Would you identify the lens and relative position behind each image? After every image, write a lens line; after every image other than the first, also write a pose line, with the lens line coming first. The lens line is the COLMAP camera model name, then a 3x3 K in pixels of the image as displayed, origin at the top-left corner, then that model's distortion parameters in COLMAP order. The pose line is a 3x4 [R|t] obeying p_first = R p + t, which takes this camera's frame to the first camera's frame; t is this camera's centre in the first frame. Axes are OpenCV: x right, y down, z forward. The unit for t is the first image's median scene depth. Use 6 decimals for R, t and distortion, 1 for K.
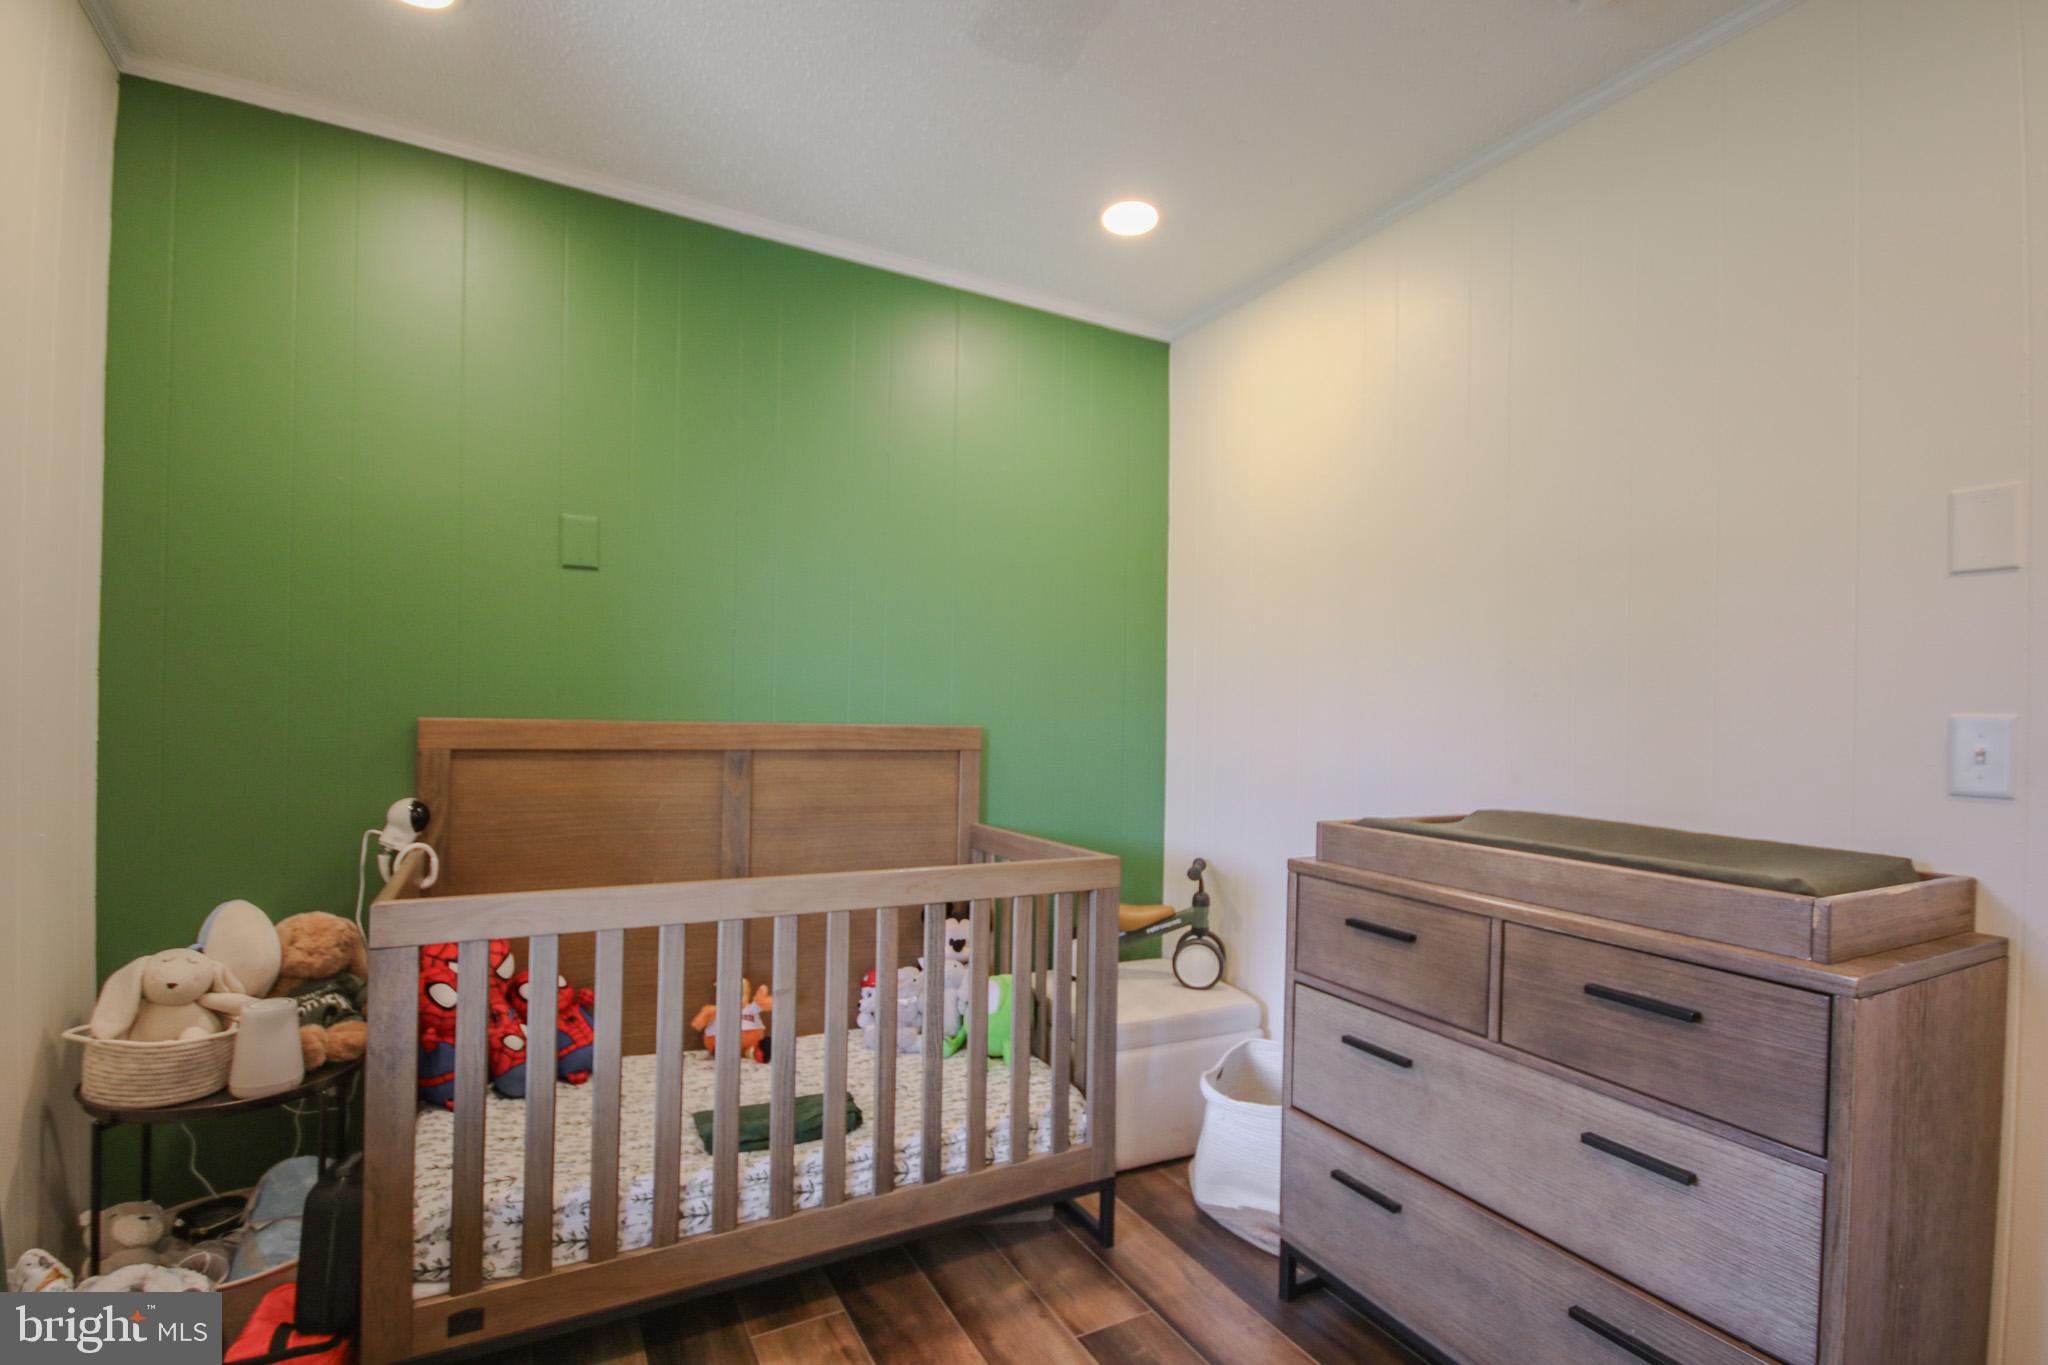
lens RADIAL K [[956.2, 0, 1018.0], [0, 956.2, 703.2], [0, 0, 1]] dist [0.027050, -0.016516]
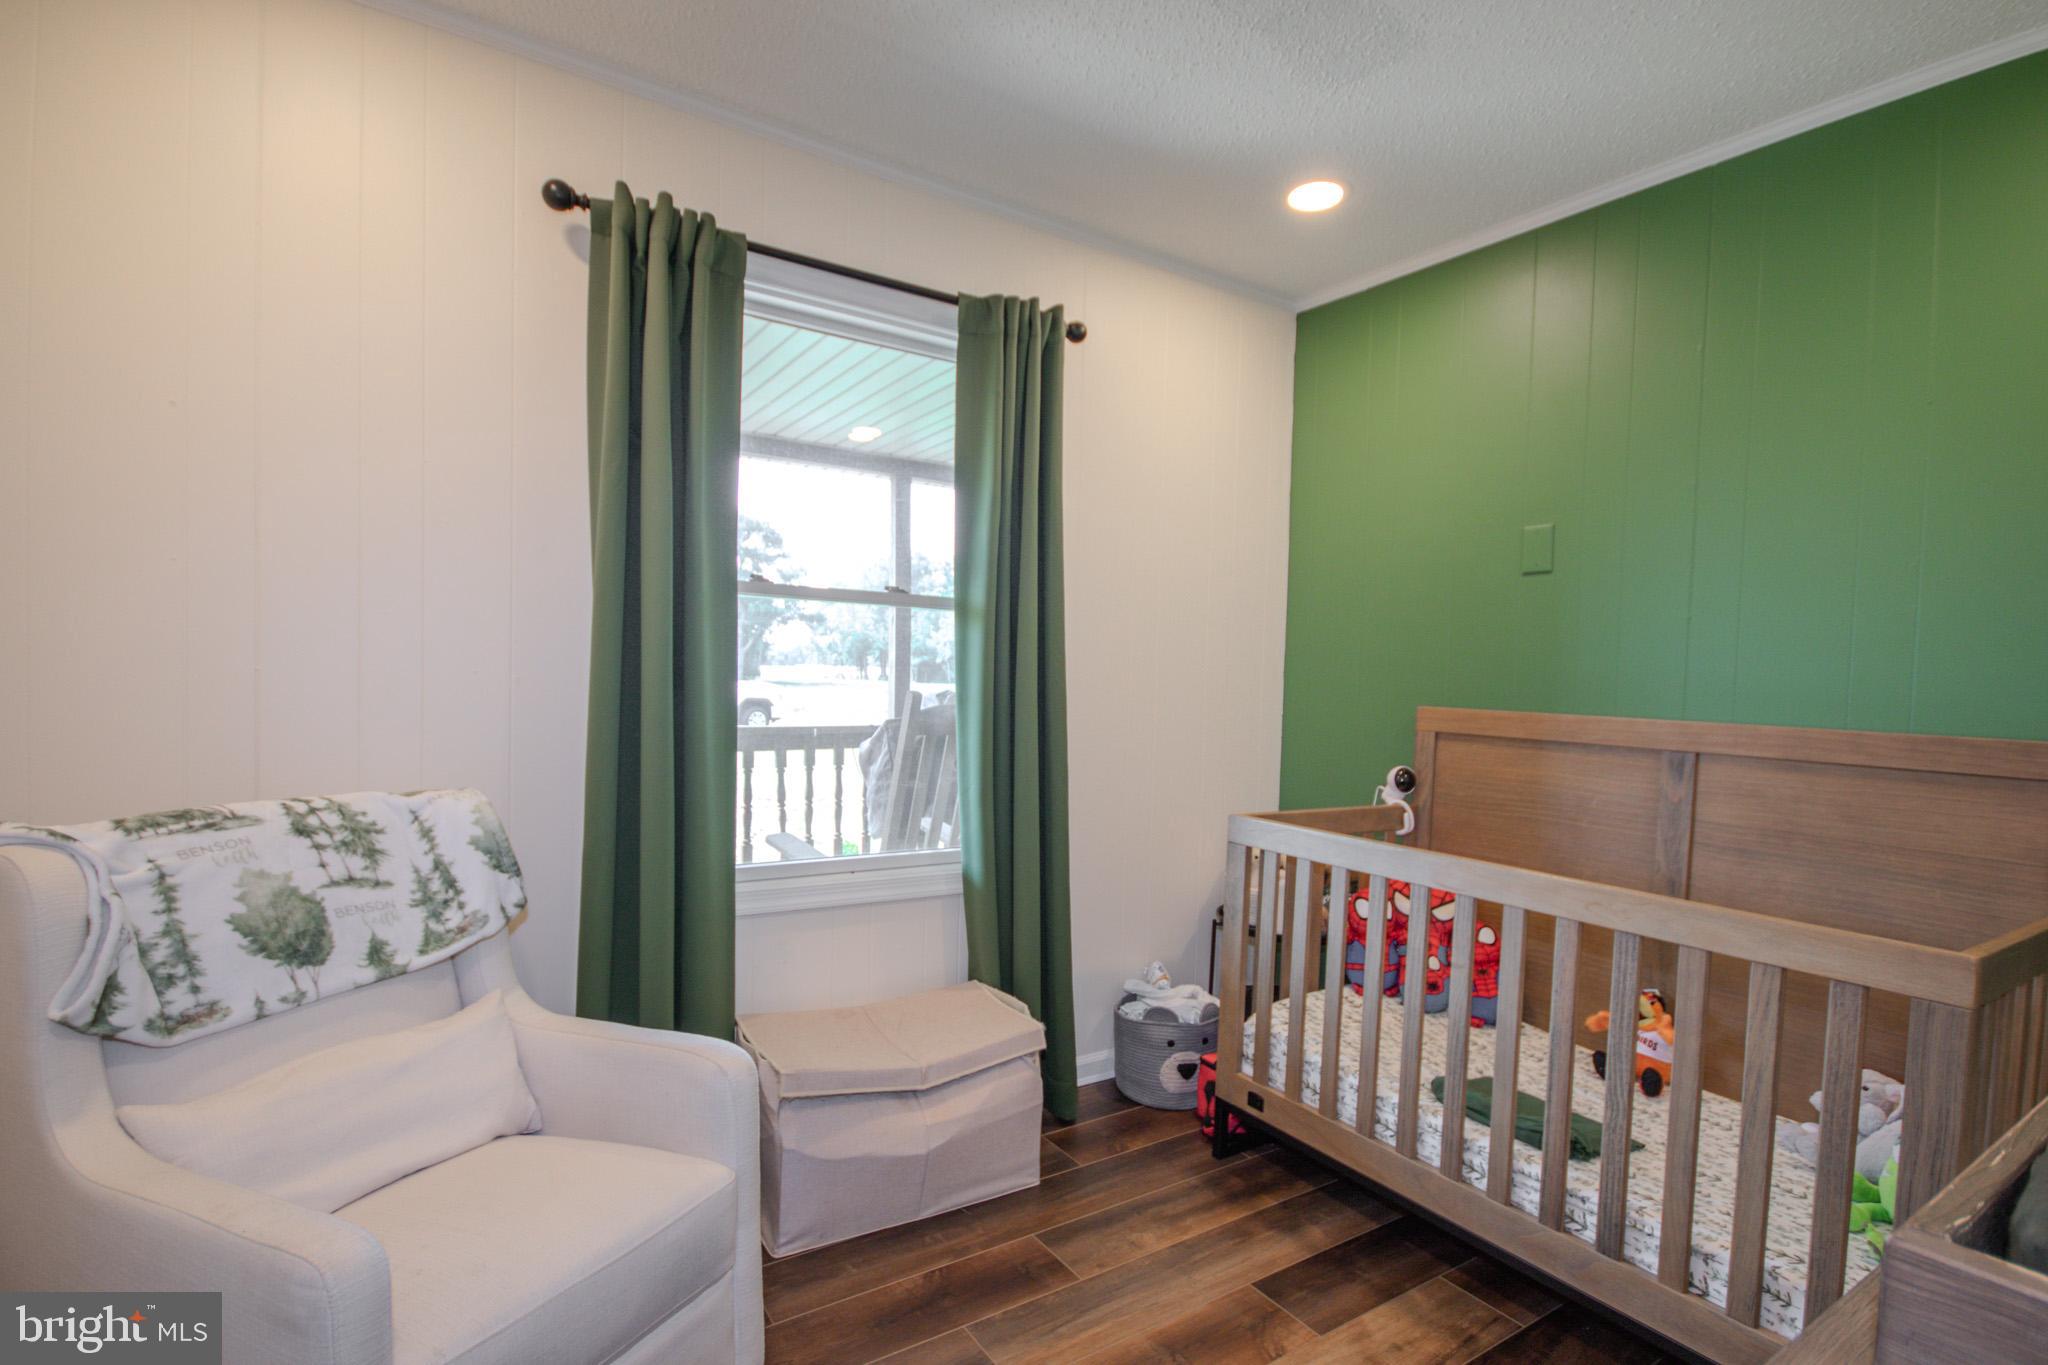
lens RADIAL K [[956.2, 0, 1018.0], [0, 956.2, 703.2], [0, 0, 1]] dist [0.027050, -0.016516]
pose [[0.082818, 0.008421, -0.996529, 0.627049], [-0.024703, 0.999674, 0.006395, 0.015551], [0.996258, 0.024088, 0.082999, 0.351582]]
